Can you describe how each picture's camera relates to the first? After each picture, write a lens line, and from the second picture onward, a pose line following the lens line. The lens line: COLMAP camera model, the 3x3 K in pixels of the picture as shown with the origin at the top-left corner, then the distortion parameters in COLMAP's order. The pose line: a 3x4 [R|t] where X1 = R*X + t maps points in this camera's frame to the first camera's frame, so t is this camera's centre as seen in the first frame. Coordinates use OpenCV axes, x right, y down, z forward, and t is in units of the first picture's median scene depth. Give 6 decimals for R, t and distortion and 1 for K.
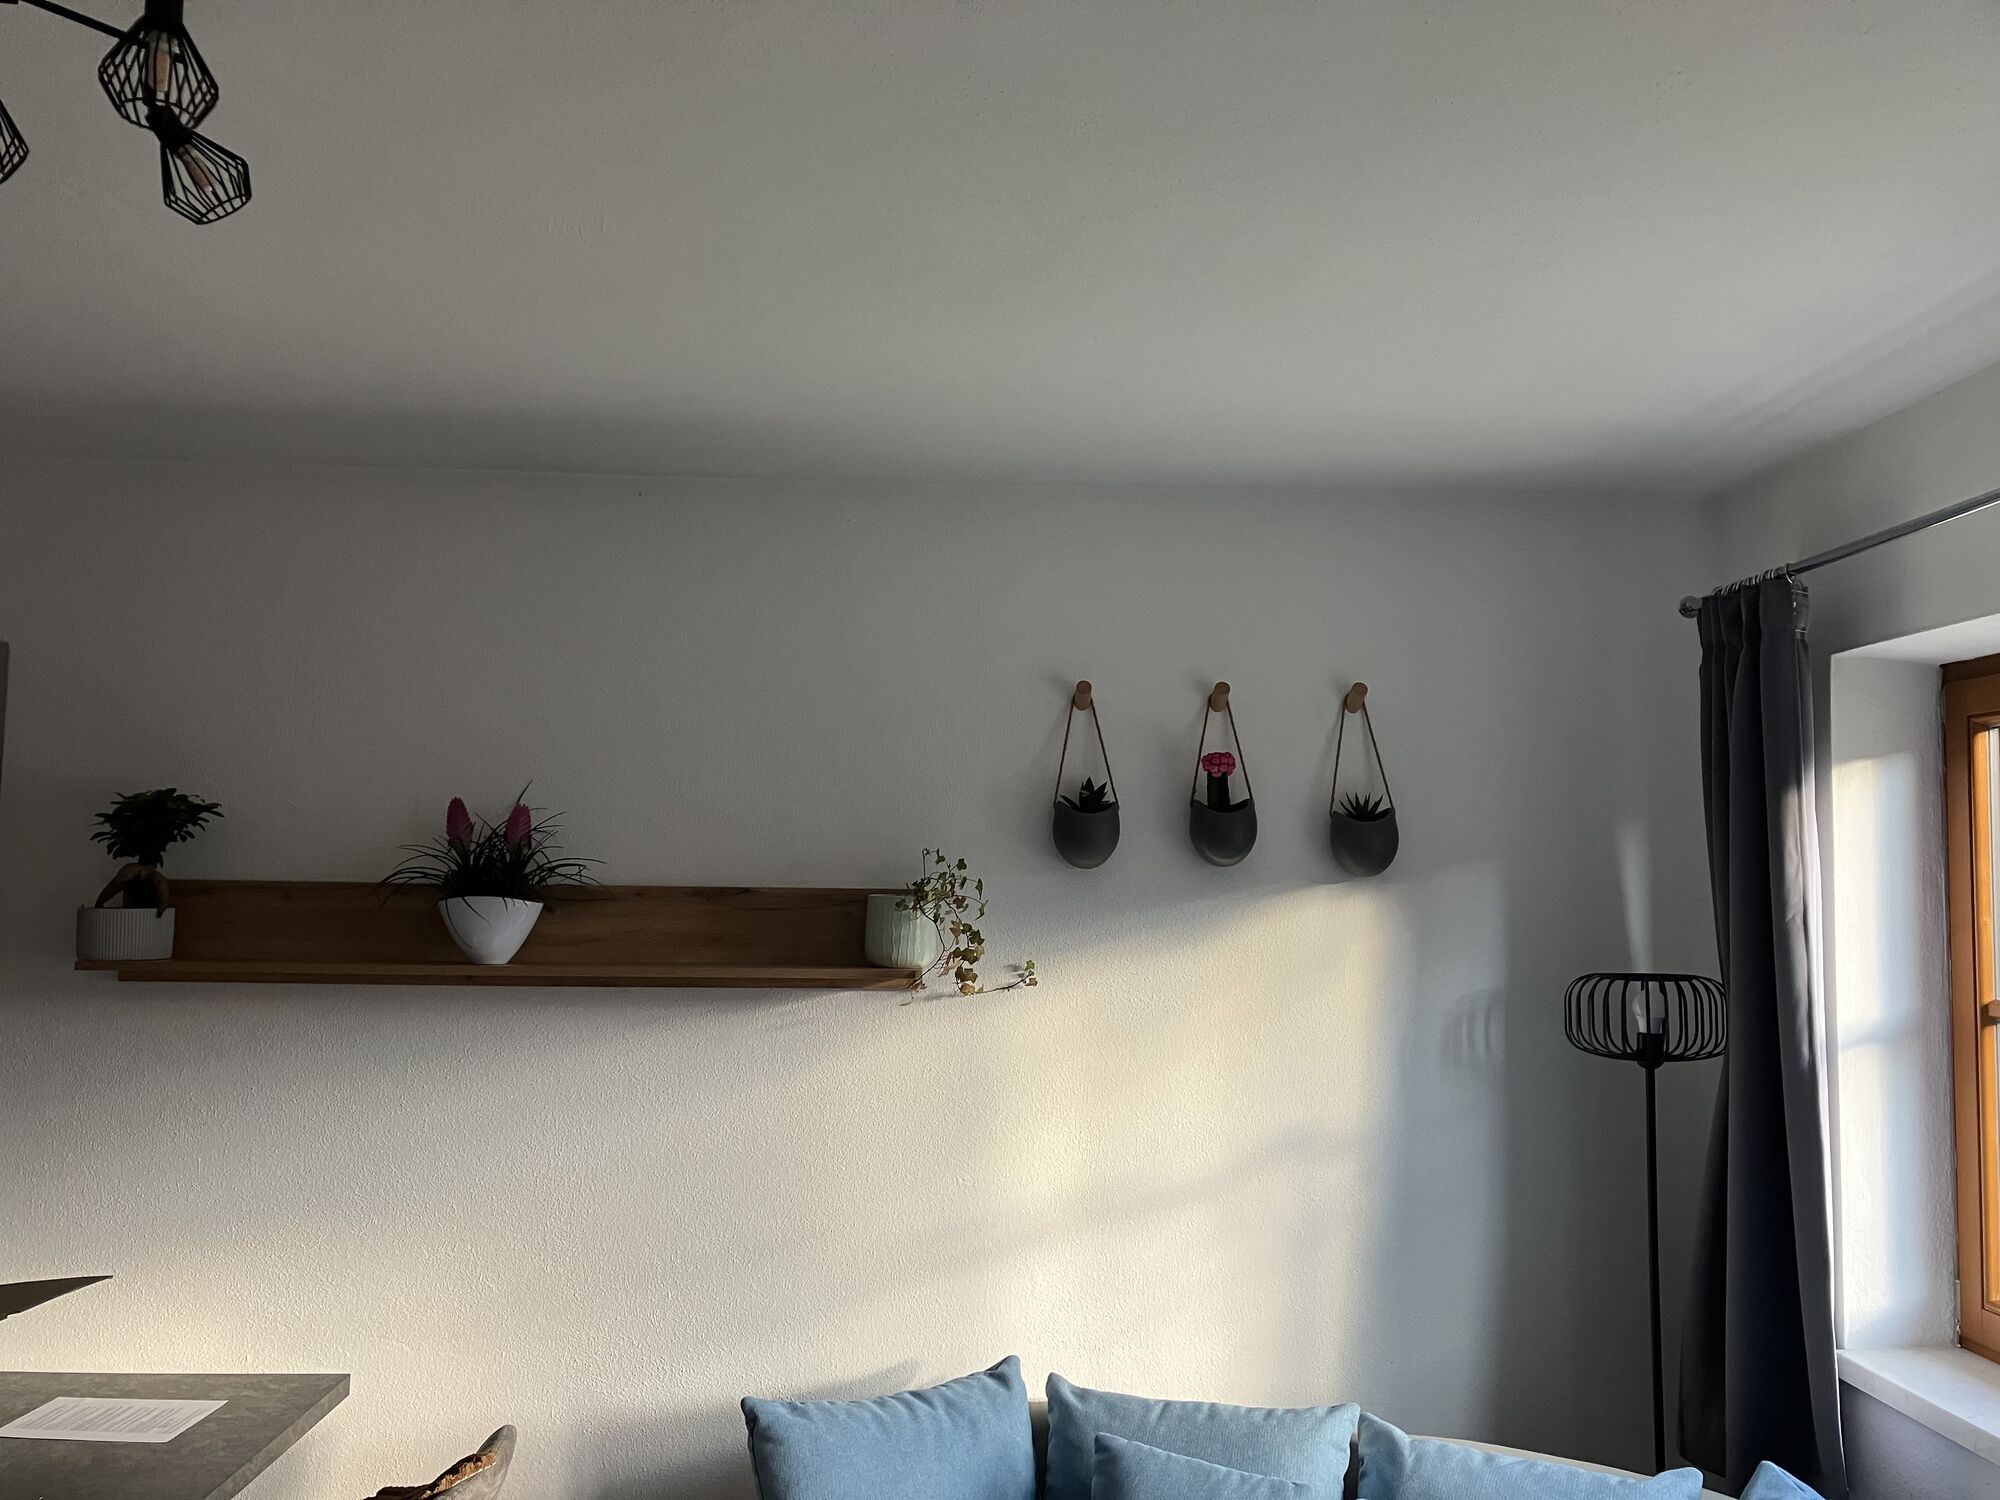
lens RADIAL K [[1696.5, 0, 955.1], [0, 1696.5, 753.8], [0, 0, 1]] dist [0.040185, -0.000653]
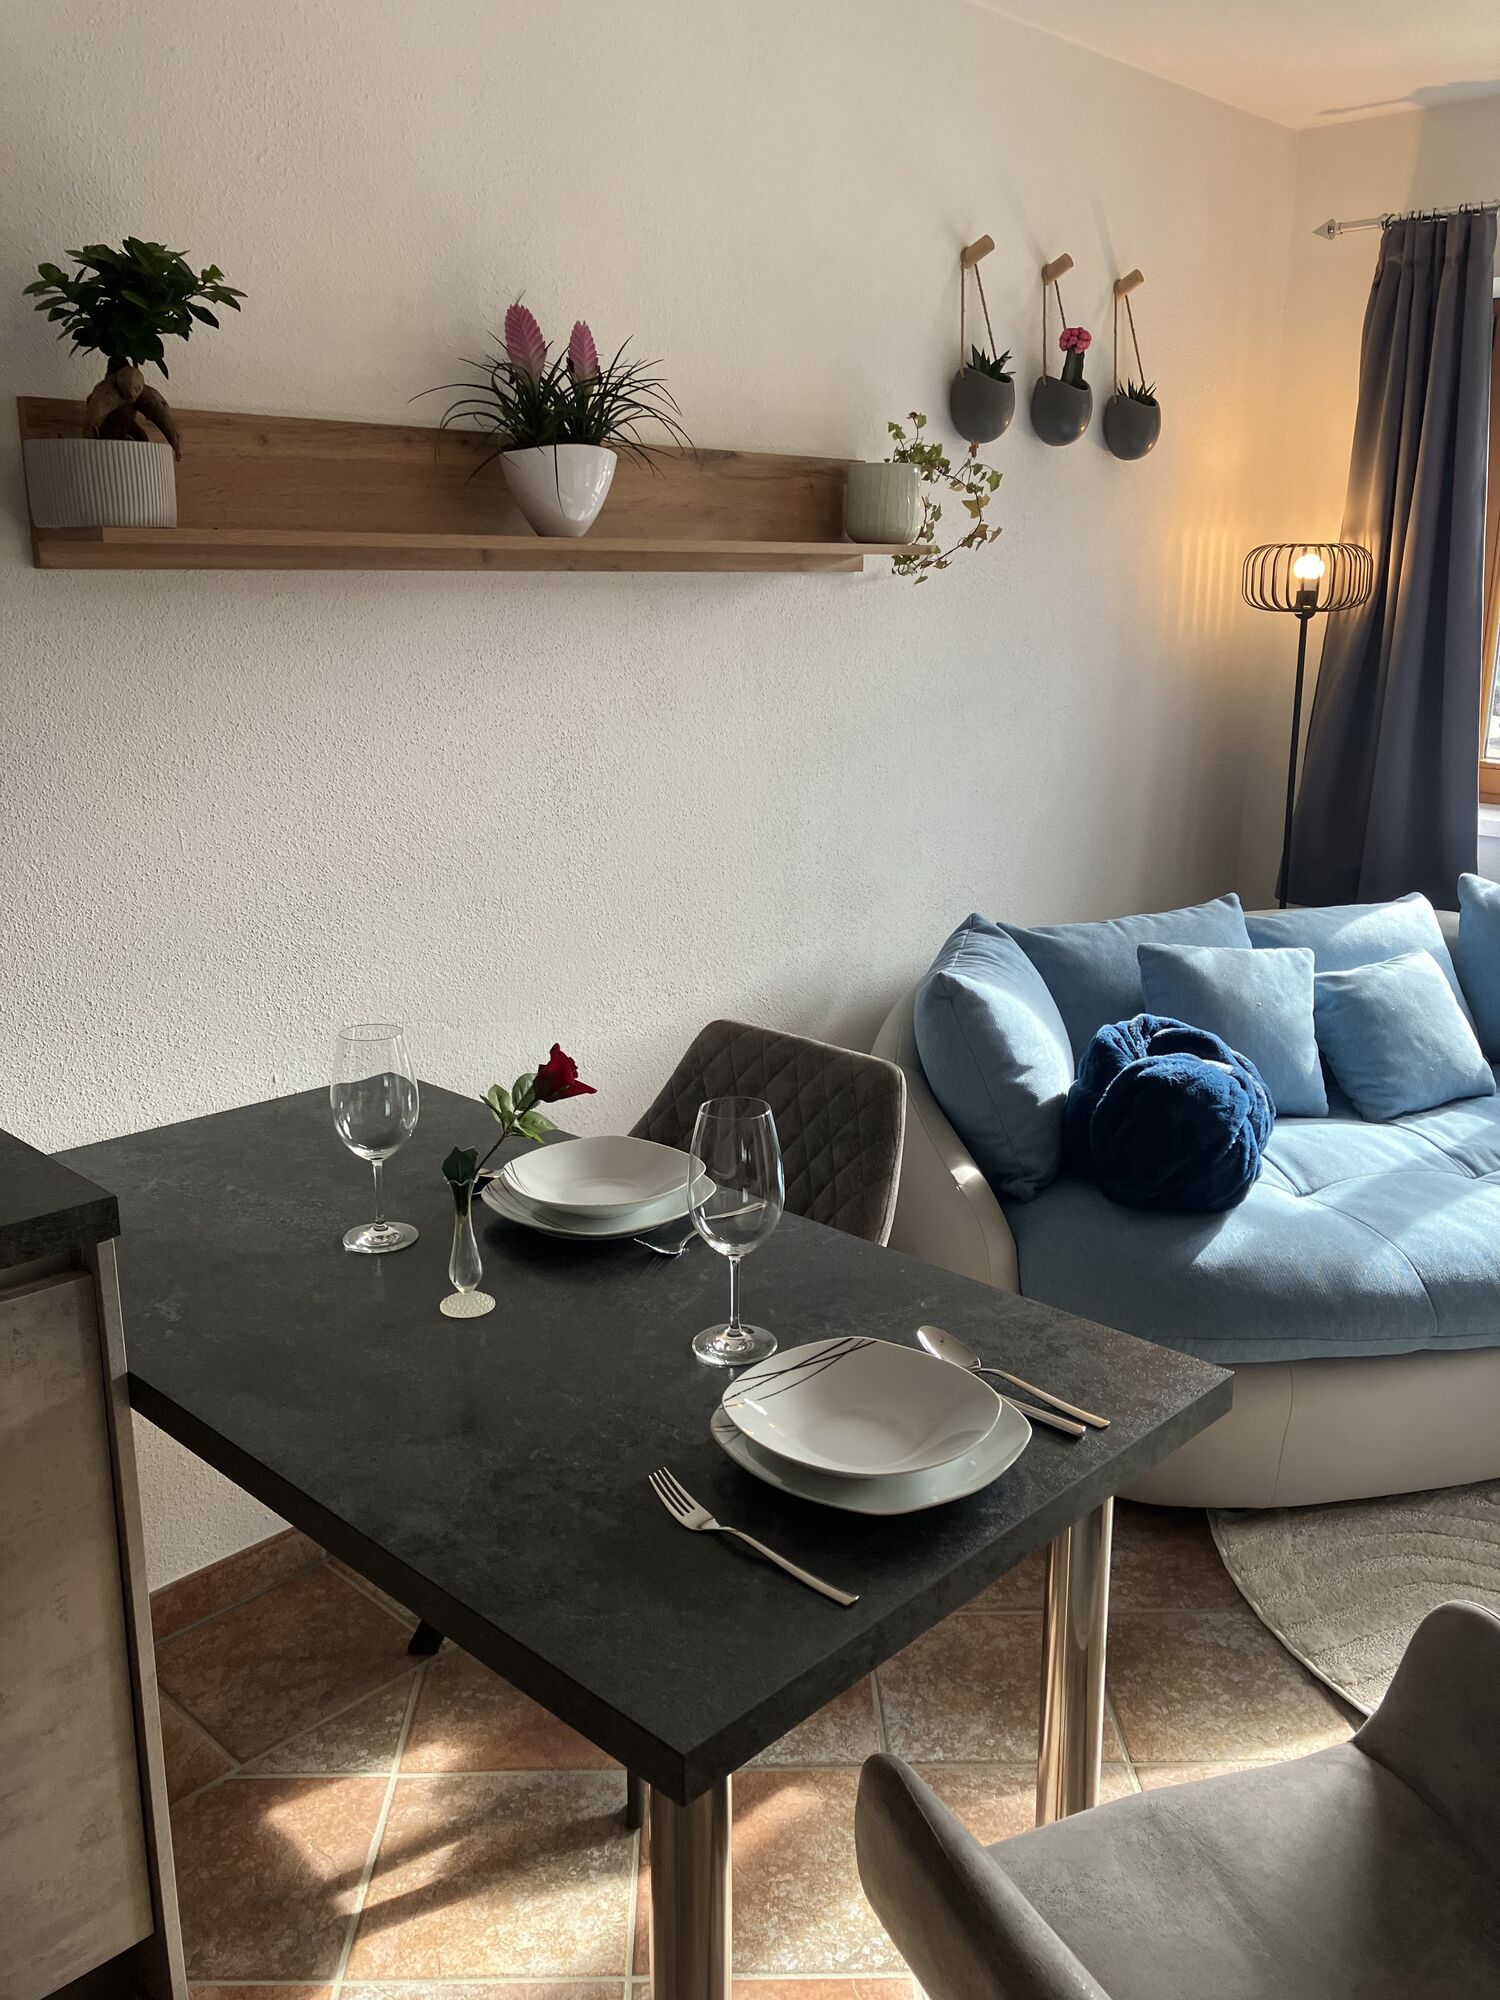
lens RADIAL K [[1696.5, 0, 753.7], [0, 1696.5, 970.5], [0, 0, 1]] dist [0.040185, -0.000653]
pose [[0.704632, -0.174247, 0.687846, -0.778402], [-0.055202, 0.952981, 0.297961, 0.073639], [-0.707423, -0.247923, 0.661881, 0.366457]]
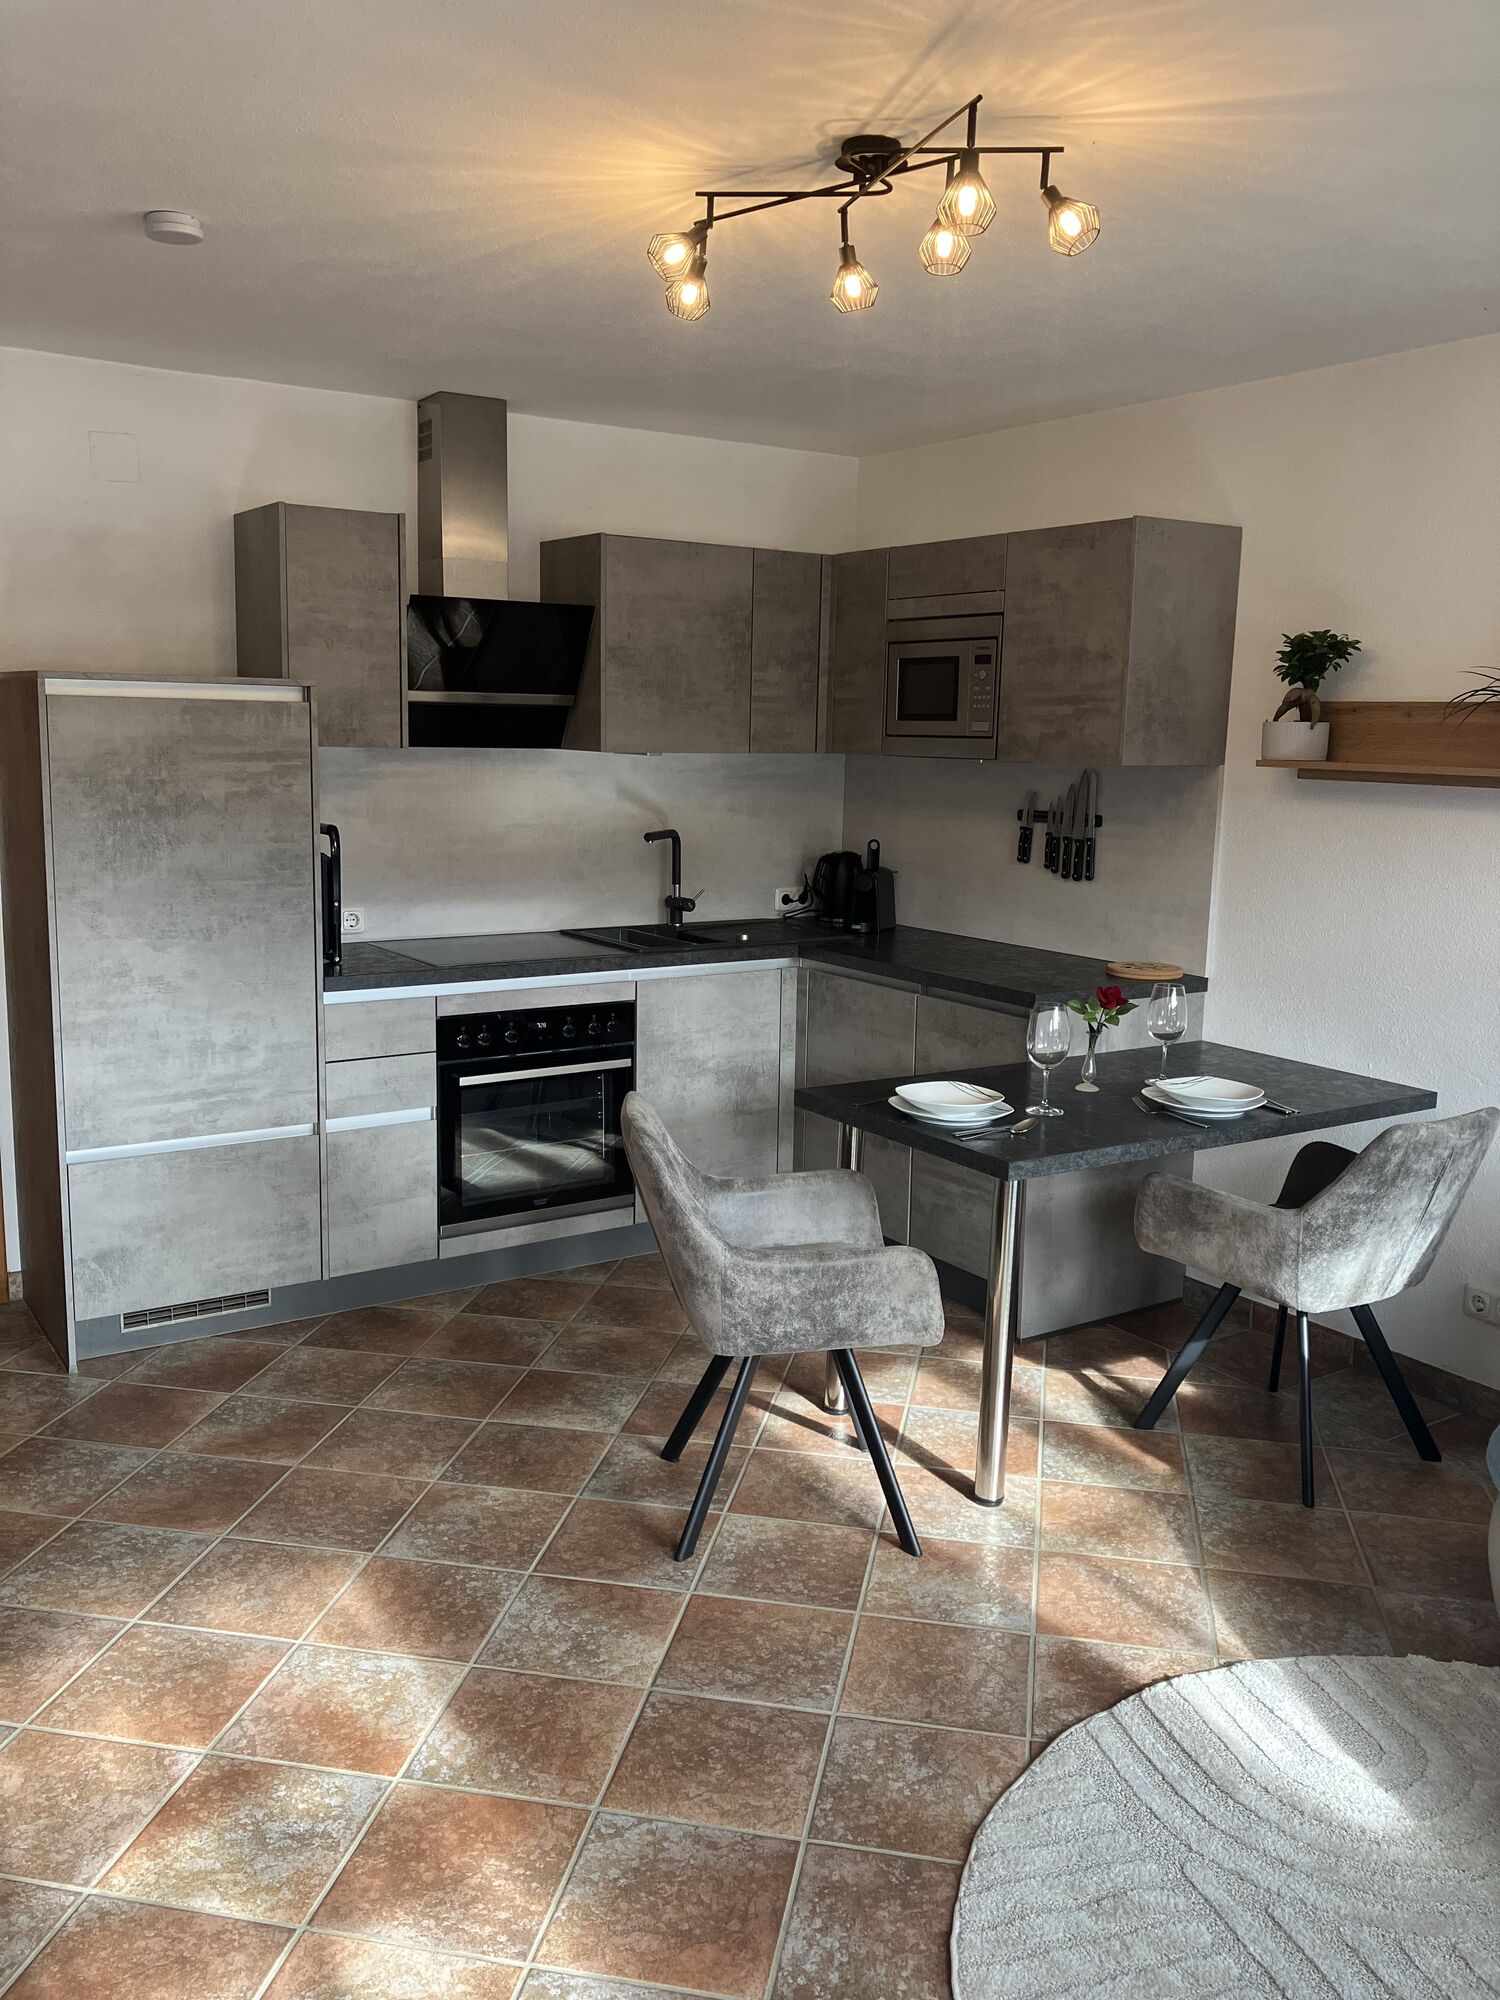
lens RADIAL K [[1640.9, 0, 750.0], [0, 1640.9, 1000.0], [0, 0, 1]] dist [0.121261, 0.000616]
pose [[0.545253, 0.146399, -0.825389, 0.403620], [0.043104, 0.978433, 0.202019, 0.019506], [0.837163, -0.145729, 0.527183, -0.087643]]
